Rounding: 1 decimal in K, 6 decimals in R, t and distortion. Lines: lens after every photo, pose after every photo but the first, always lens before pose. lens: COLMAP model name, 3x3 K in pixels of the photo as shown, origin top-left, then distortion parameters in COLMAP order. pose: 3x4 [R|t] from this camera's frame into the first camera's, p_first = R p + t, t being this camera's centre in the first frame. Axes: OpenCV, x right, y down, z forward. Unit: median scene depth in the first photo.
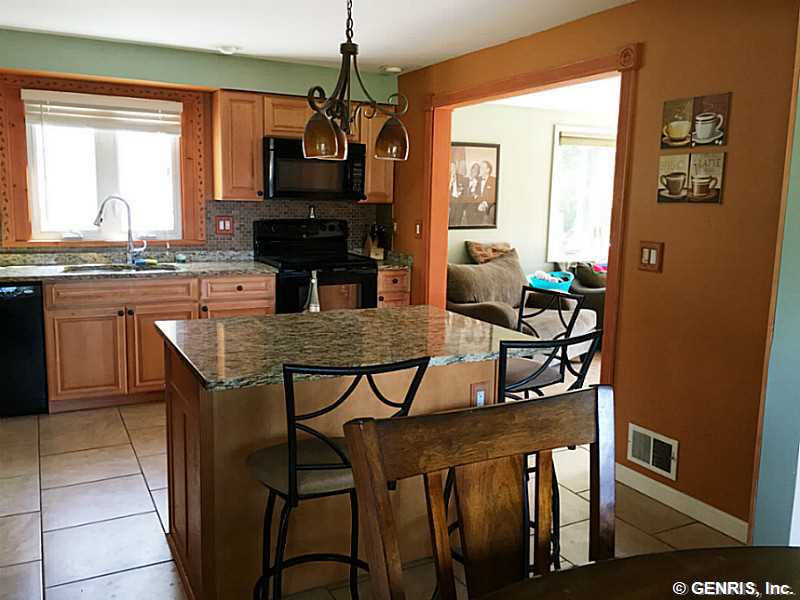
lens RADIAL K [[686.0, 0, 398.5], [0, 686.0, 293.4], [0, 0, 1]] dist [0.065403, -0.058113]
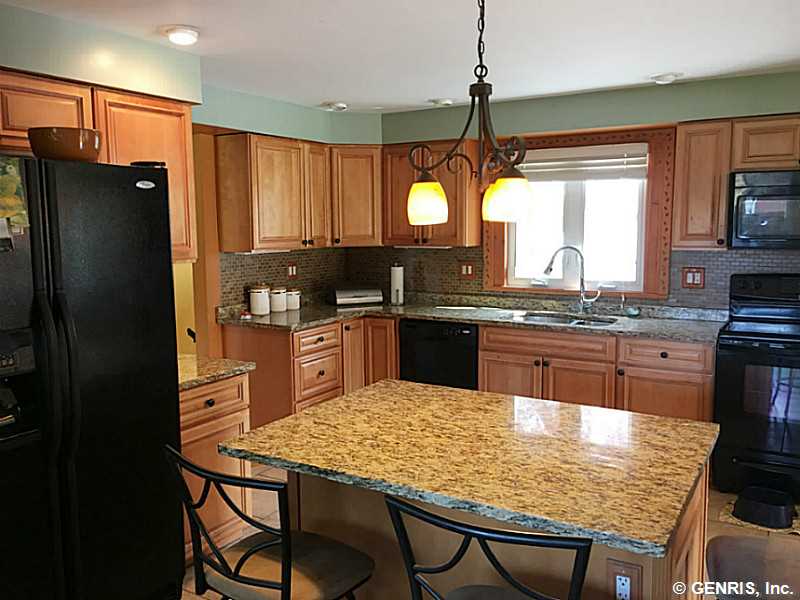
lens RADIAL K [[686.0, 0, 398.0], [0, 686.0, 295.4], [0, 0, 1]] dist [0.065403, -0.058113]
pose [[0.533626, 0.069008, -0.842901, 0.310337], [-0.103063, 0.994543, 0.016175, -0.061143], [0.839417, 0.078240, 0.537826, 0.266454]]
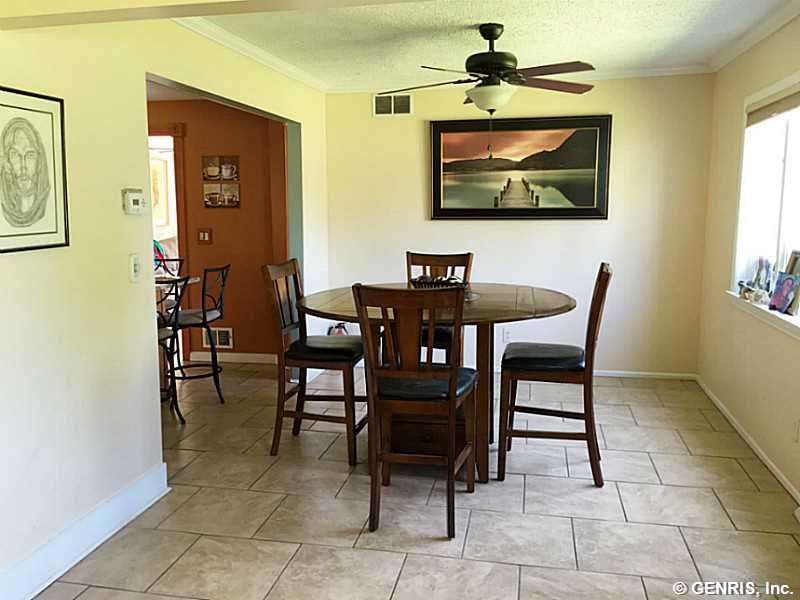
lens RADIAL K [[686.0, 0, 397.8], [0, 686.0, 298.5], [0, 0, 1]] dist [0.065403, -0.058113]
pose [[0.625676, -0.124891, 0.770021, -0.281058], [0.121327, 0.990669, 0.062095, 0.022428], [-0.770590, 0.054573, 0.634990, -0.217447]]
